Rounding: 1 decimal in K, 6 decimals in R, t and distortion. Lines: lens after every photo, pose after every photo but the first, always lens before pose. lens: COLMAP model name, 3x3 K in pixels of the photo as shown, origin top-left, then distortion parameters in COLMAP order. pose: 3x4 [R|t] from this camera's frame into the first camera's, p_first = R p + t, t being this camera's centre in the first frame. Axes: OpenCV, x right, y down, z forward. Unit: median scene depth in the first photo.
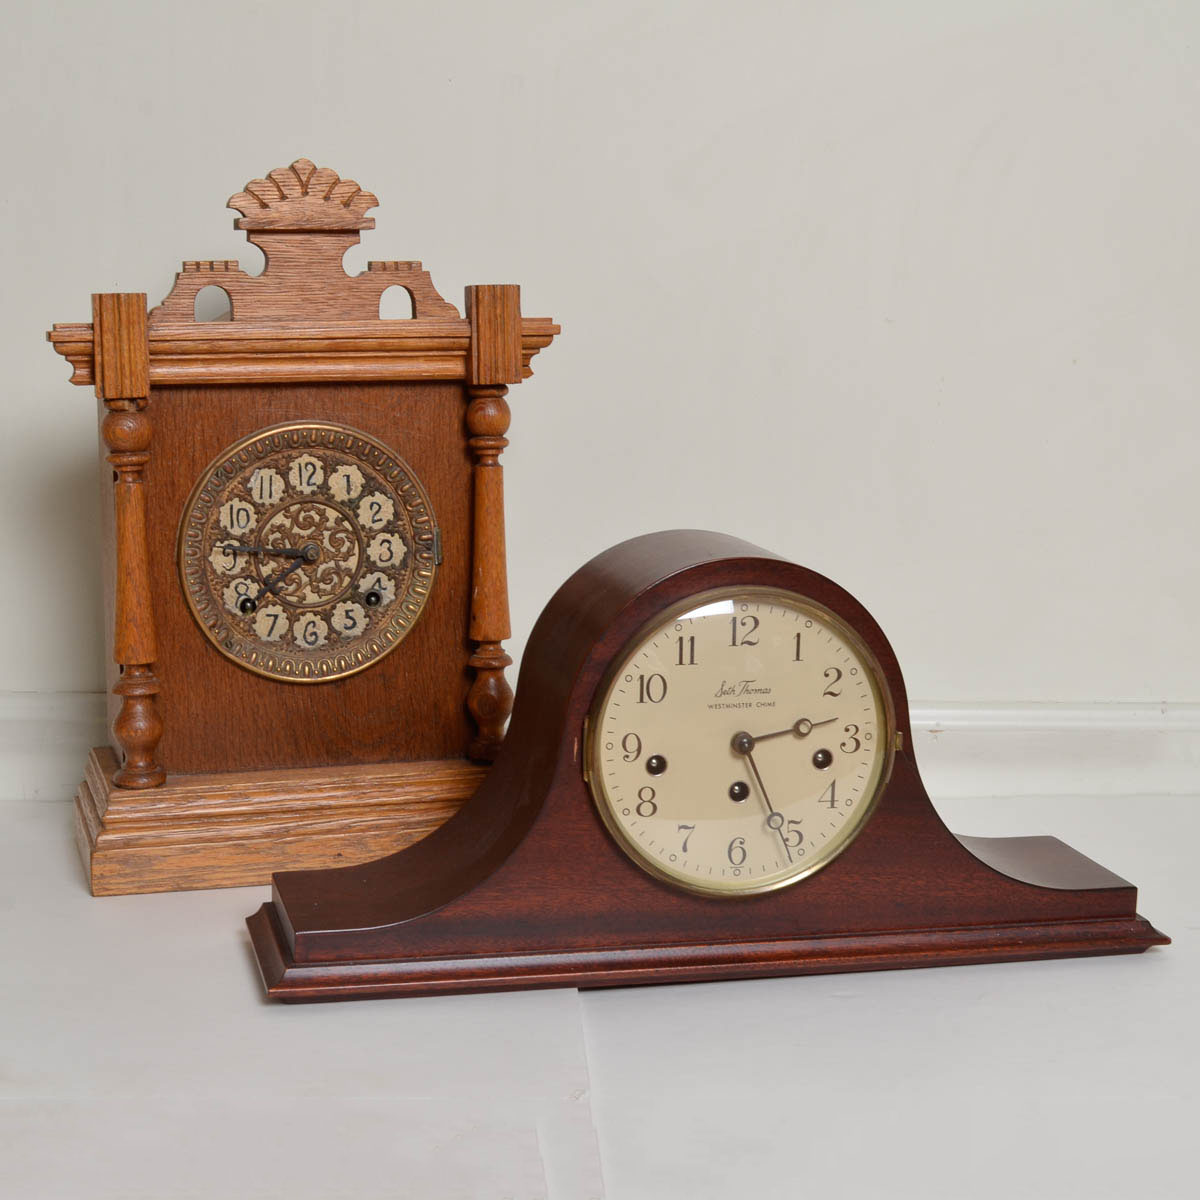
lens RADIAL K [[2193.9, 0, 600.0], [0, 2193.9, 600.0], [0, 0, 1]] dist [-0.080544, 0.062878]
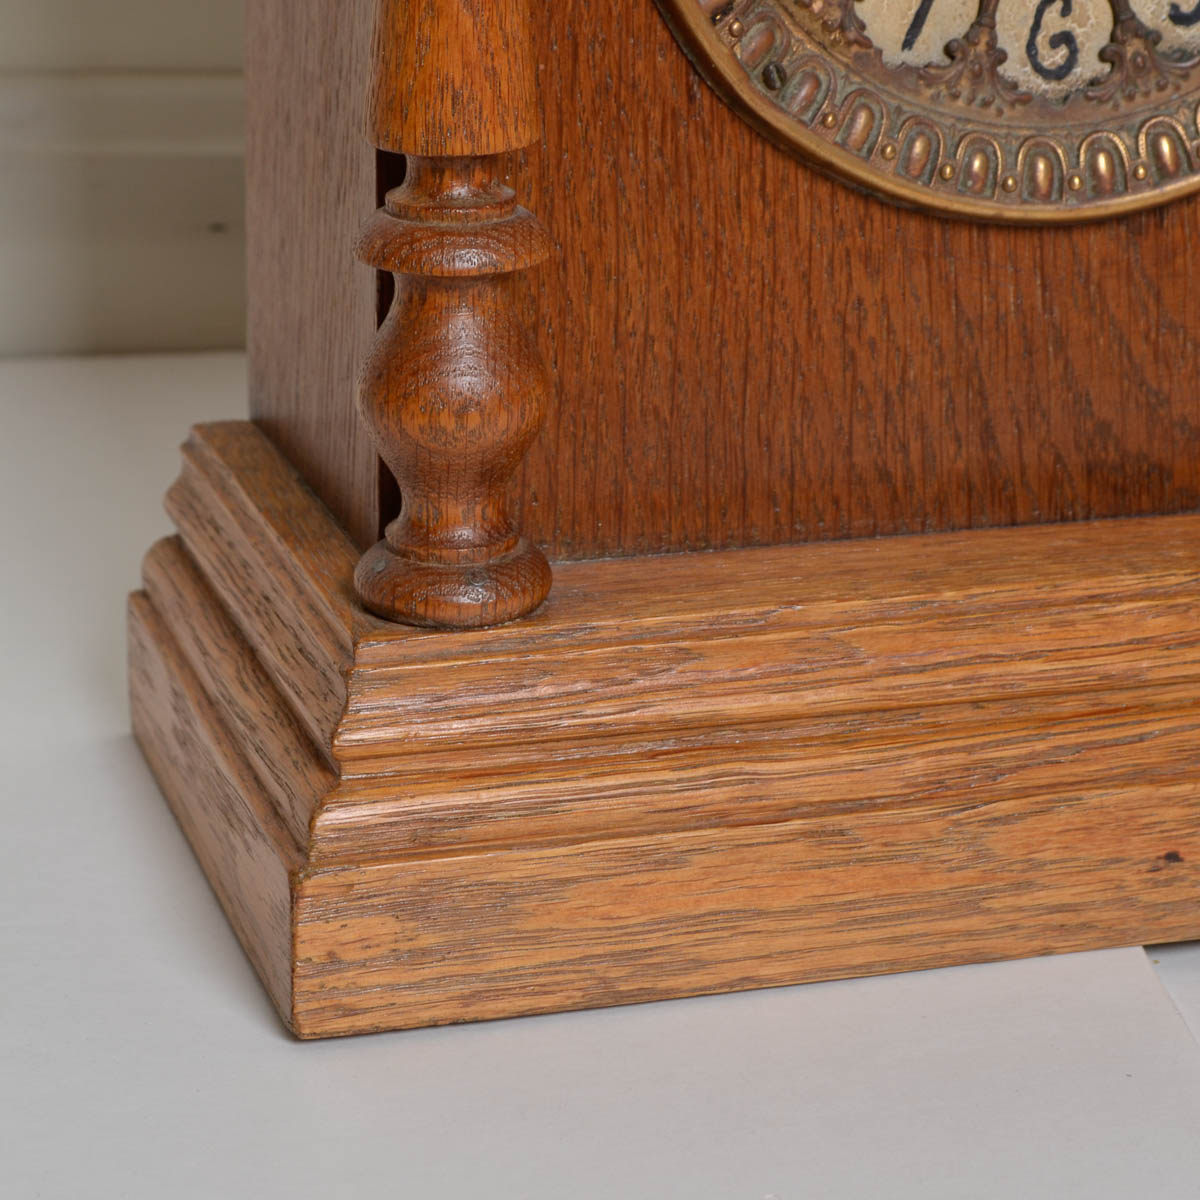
lens RADIAL K [[3854.4, 0, 598.7], [0, 3854.4, 336.8], [0, 0, 1]] dist [0.022933, 0.050075]
pose [[0.999938, 0.011074, -0.001373, -0.189965], [-0.010876, 0.994719, 0.102058, 0.004036], [0.002496, -0.102036, 0.994778, 0.529513]]
